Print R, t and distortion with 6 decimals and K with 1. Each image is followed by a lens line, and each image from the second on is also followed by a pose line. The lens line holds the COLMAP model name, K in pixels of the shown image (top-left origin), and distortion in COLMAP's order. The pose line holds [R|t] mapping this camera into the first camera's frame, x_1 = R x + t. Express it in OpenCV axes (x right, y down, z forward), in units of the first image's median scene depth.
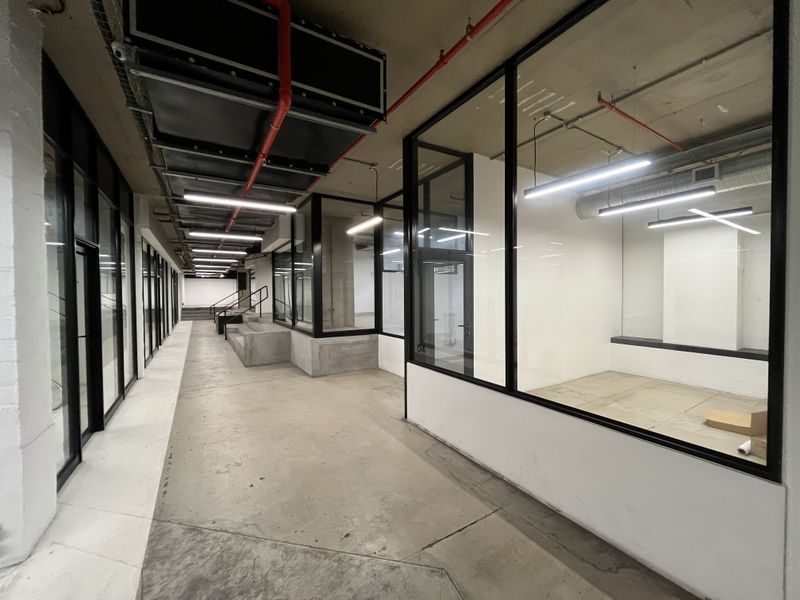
lens RADIAL K [[322.0, 0, 399.9], [0, 322.0, 300.6], [0, 0, 1]] dist [-0.001110, -0.000293]
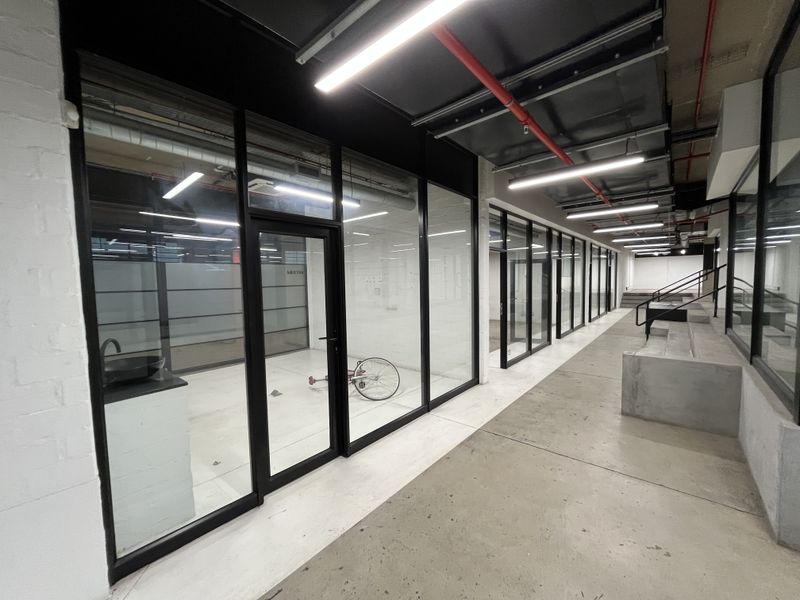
lens RADIAL K [[322.0, 0, 399.2], [0, 322.0, 302.3], [0, 0, 1]] dist [-0.001110, -0.000293]
pose [[0.294795, 0.064881, -0.953355, -0.027711], [-0.005509, 0.997791, 0.066202, -0.006236], [0.955545, -0.014264, 0.294502, 0.167408]]
